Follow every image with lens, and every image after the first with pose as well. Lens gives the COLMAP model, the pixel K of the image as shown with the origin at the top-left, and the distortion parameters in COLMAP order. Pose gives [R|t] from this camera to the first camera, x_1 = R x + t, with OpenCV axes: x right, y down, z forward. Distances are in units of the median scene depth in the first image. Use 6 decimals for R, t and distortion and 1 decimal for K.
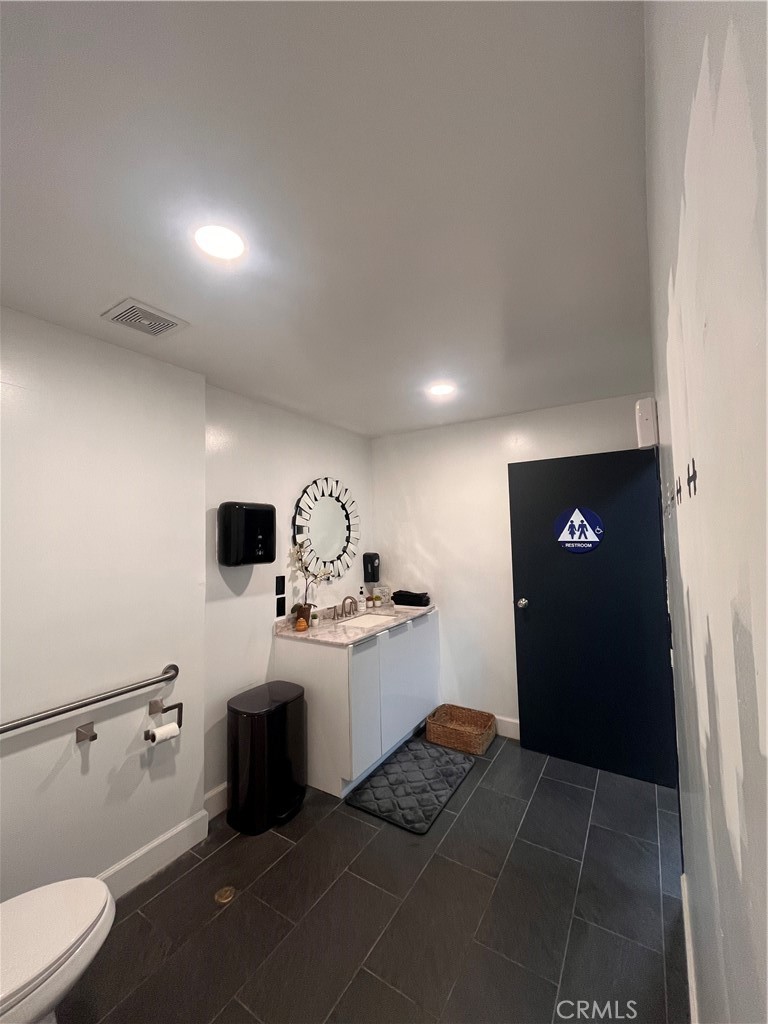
lens RADIAL K [[411.3, 0, 381.8], [0, 411.3, 510.3], [0, 0, 1]] dist [-0.001832, -0.000617]
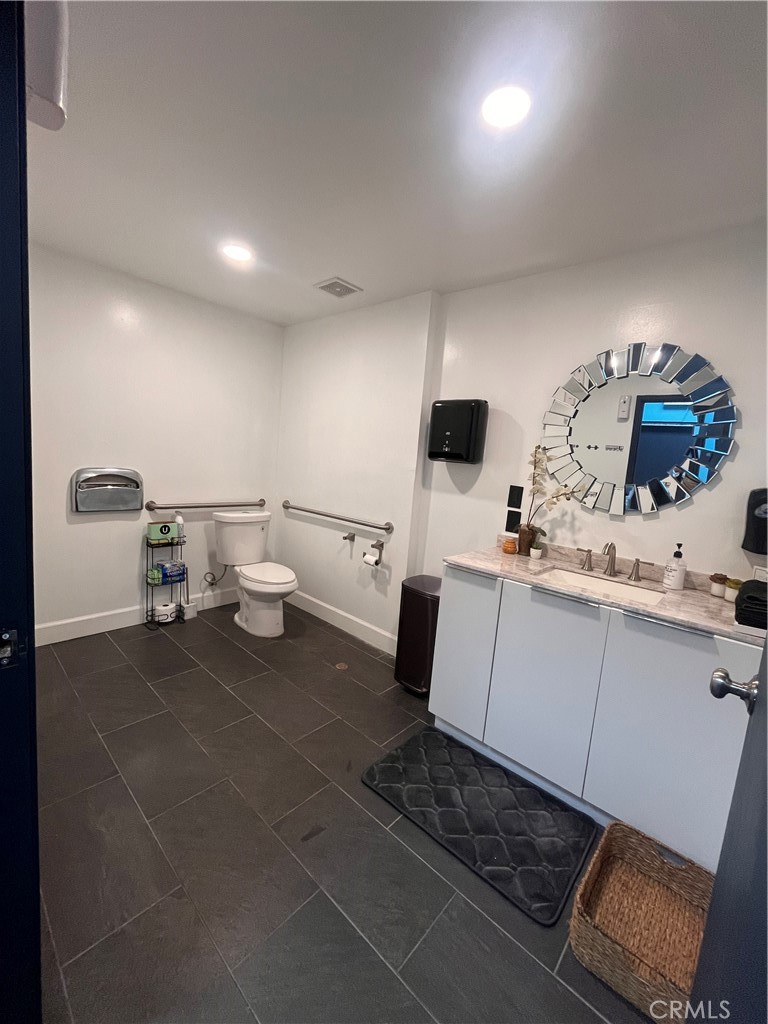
lens RADIAL K [[411.3, 0, 382.7], [0, 411.3, 507.8], [0, 0, 1]] dist [-0.001832, -0.000617]
pose [[-0.171107, 0.124508, -0.977354, 0.730164], [-0.025004, 0.991115, 0.130639, 0.116742], [0.984935, 0.046791, -0.166474, 1.009389]]
